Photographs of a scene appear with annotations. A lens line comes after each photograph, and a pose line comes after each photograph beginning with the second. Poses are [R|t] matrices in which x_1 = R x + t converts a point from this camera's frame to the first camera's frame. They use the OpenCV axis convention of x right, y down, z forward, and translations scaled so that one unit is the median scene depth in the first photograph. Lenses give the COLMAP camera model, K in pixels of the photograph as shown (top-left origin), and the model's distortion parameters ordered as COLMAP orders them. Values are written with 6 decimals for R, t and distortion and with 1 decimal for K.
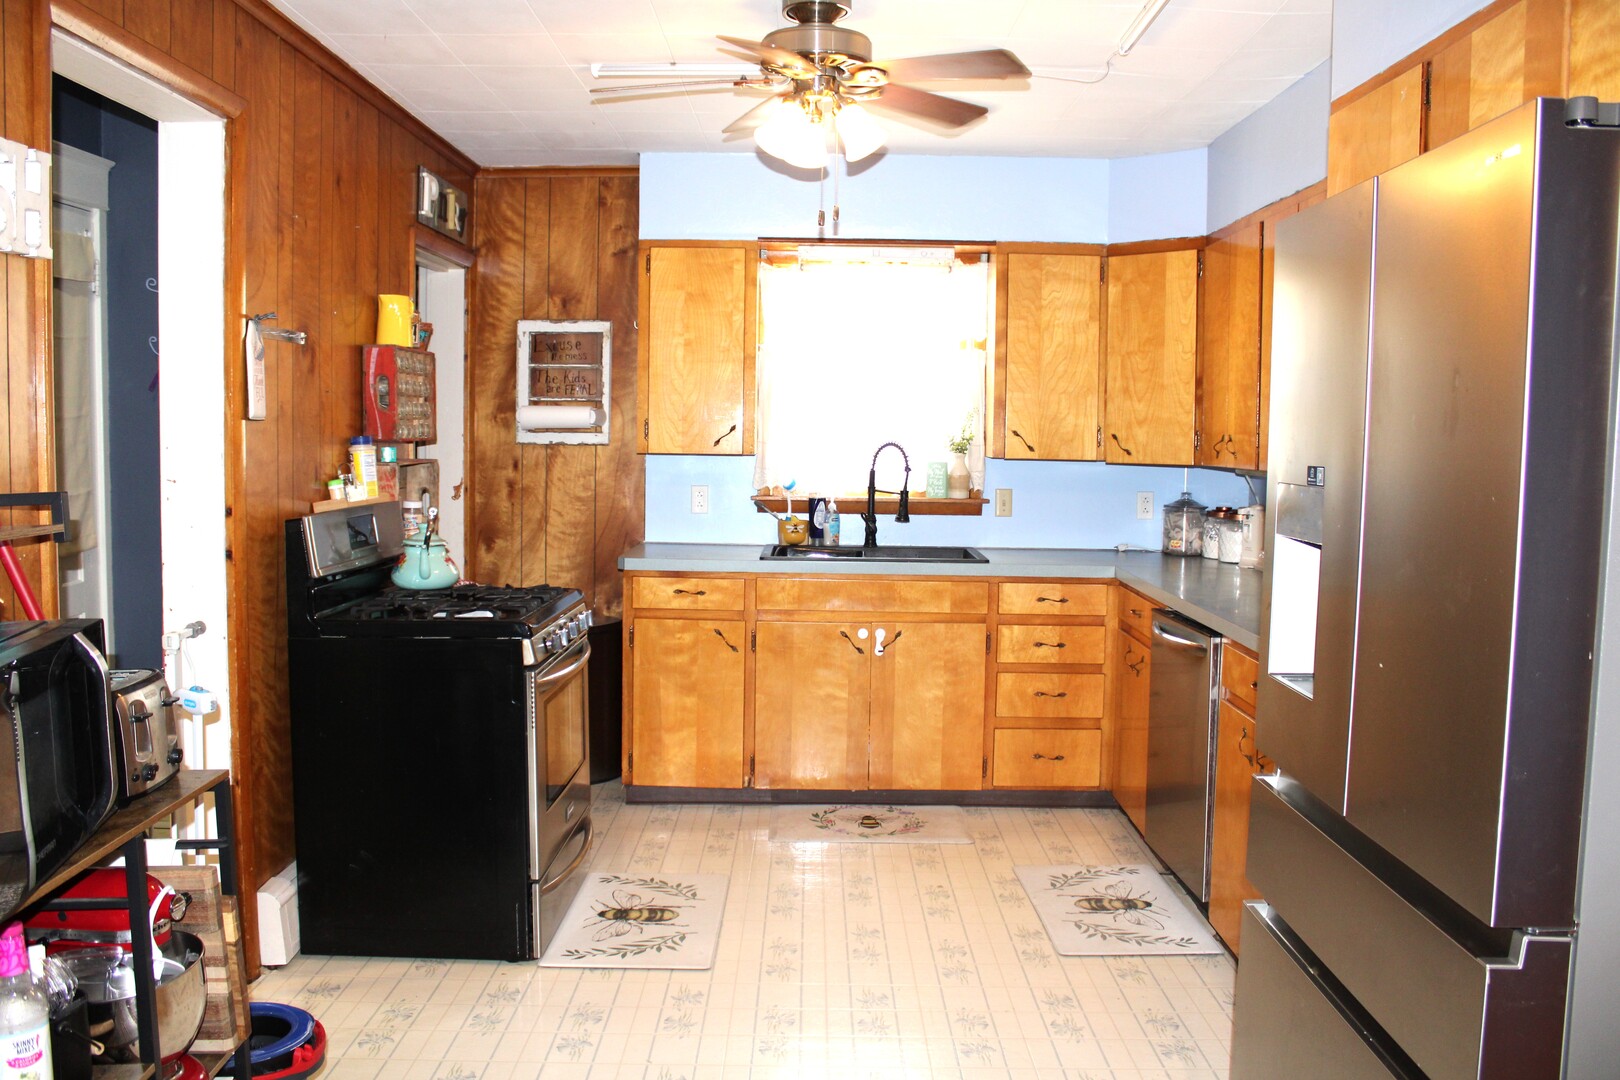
lens RADIAL K [[1343.2, 0, 808.4], [0, 1343.2, 518.2], [0, 0, 1]] dist [-0.170357, 0.150270]
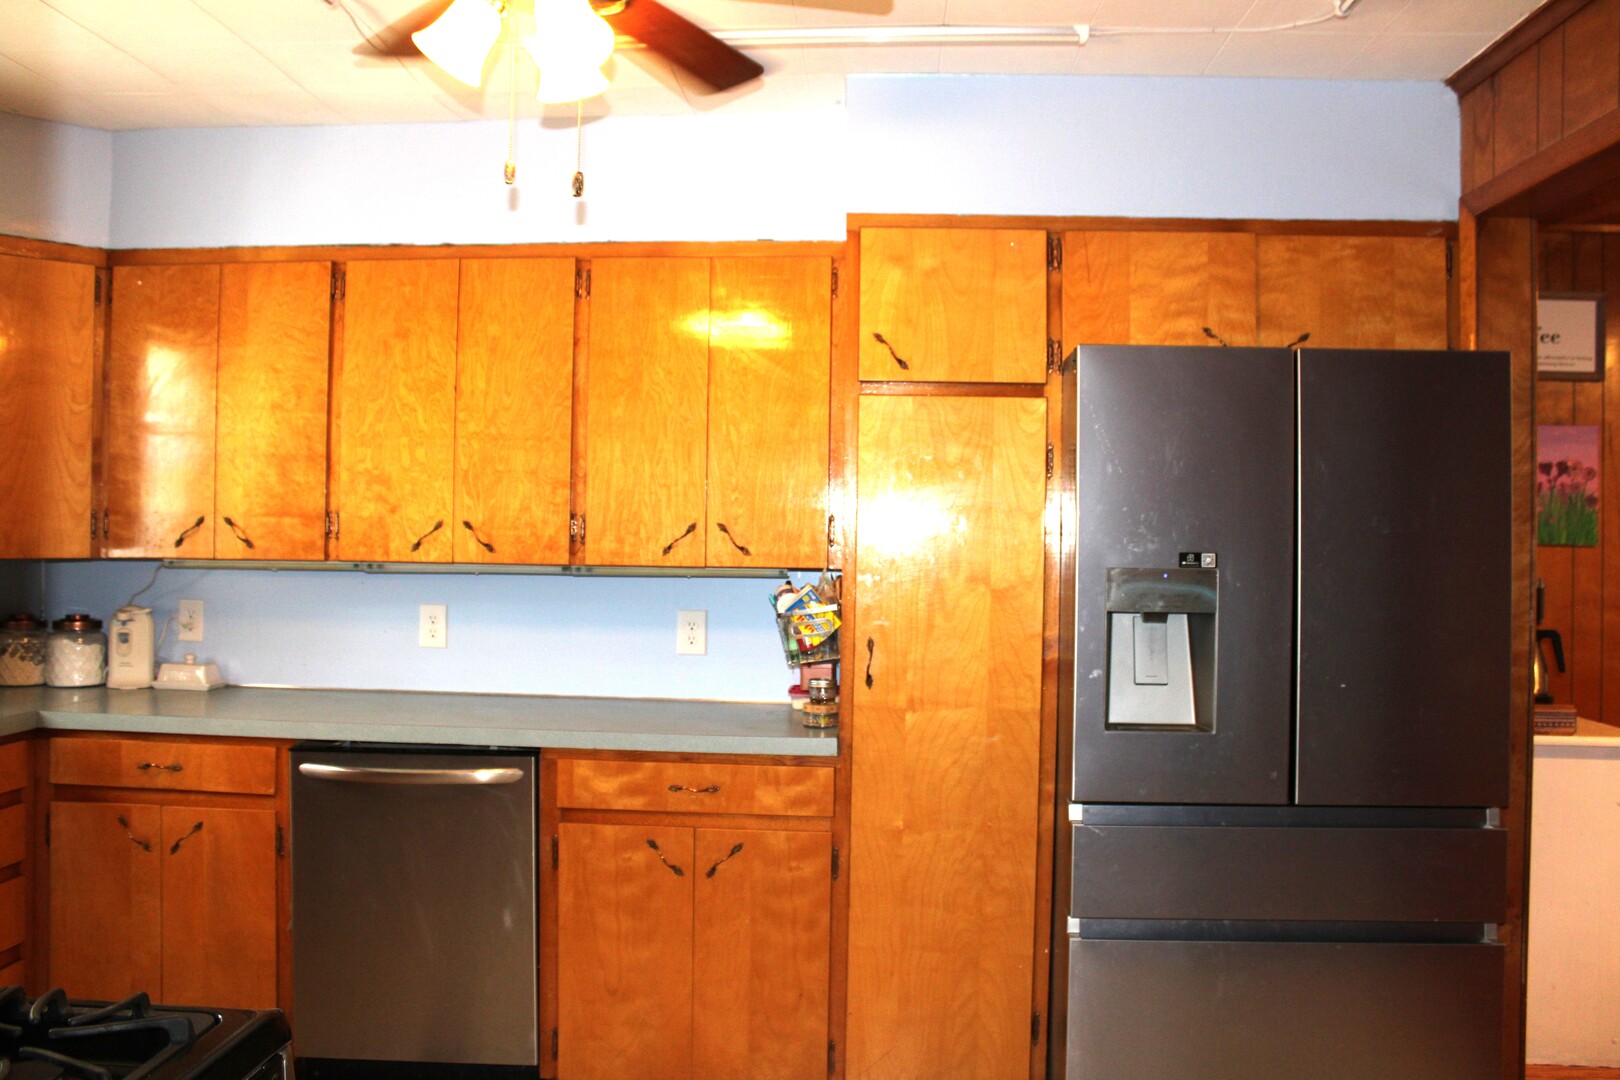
lens RADIAL K [[1343.2, 0, 808.4], [0, 1343.2, 518.2], [0, 0, 1]] dist [-0.170357, 0.150270]
pose [[0.046106, -0.003424, 0.998931, -0.397723], [0.053526, 0.998566, 0.000952, -0.040521], [-0.997501, 0.053425, 0.046223, 0.563208]]
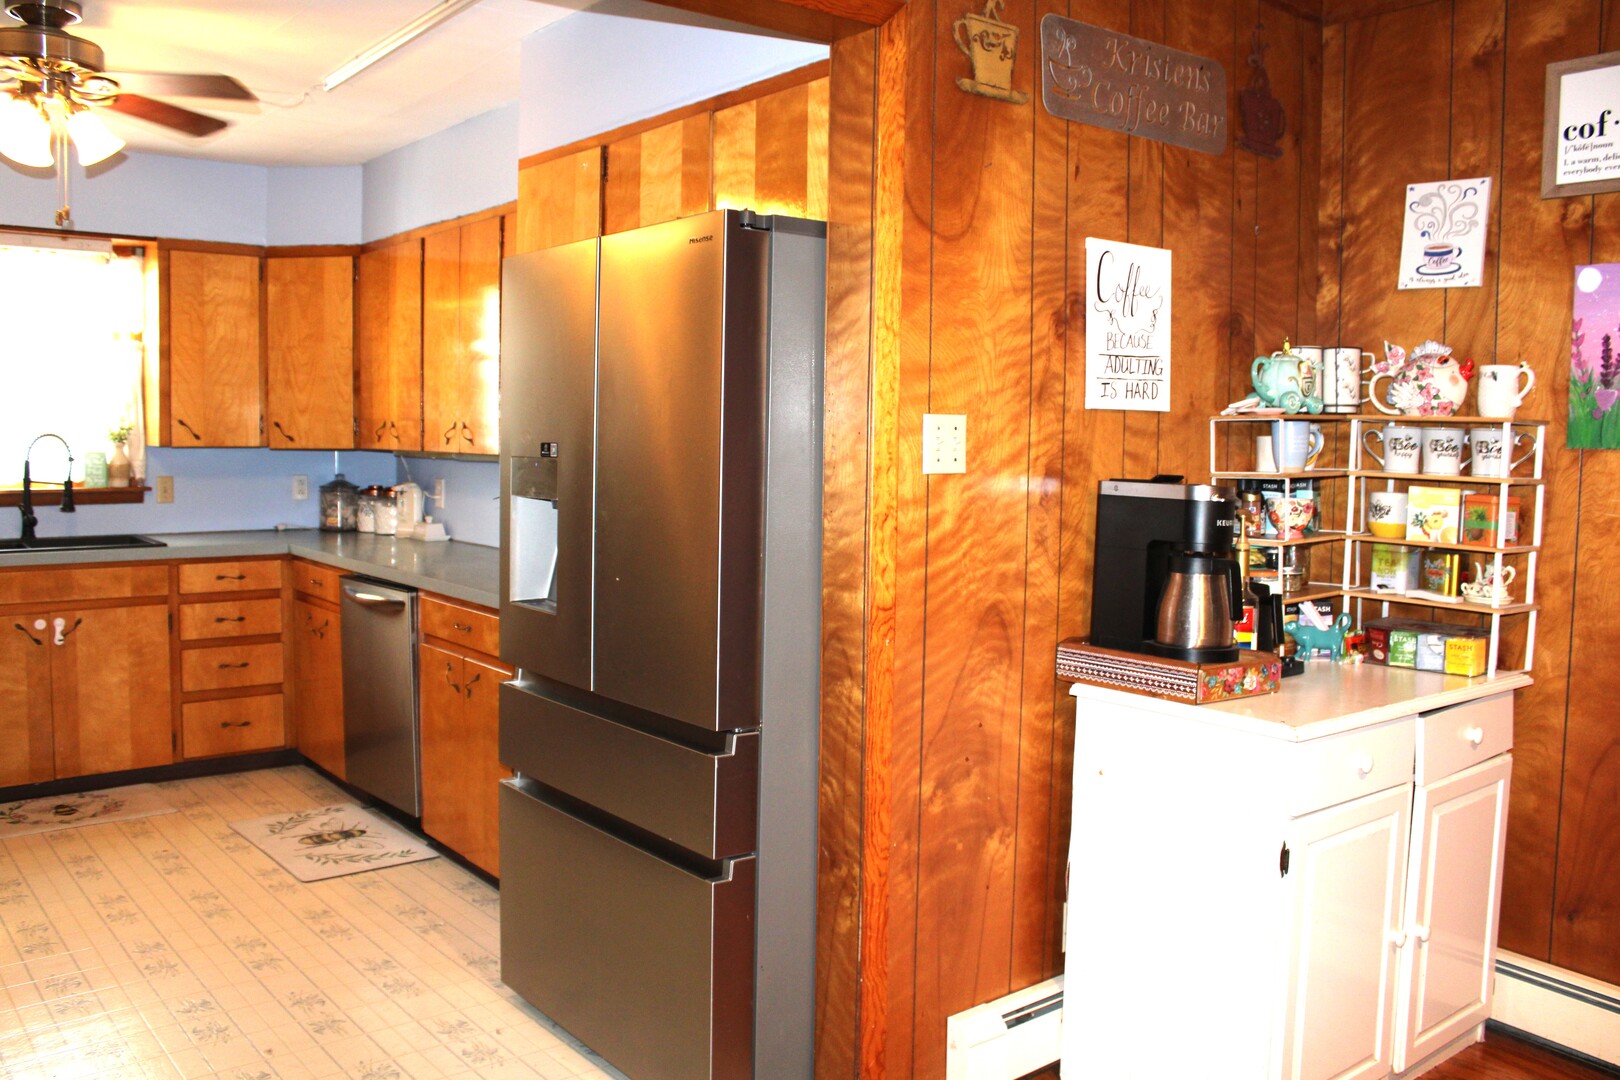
lens RADIAL K [[1339.2, 0, 810.0], [0, 1339.2, 540.0], [0, 0, 1]] dist [-0.173079, 0.116713]
pose [[0.766813, -0.055380, 0.639476, -0.125539], [0.038143, 0.998442, 0.040730, 0.006404], [-0.640736, -0.006841, 0.767731, -0.099560]]
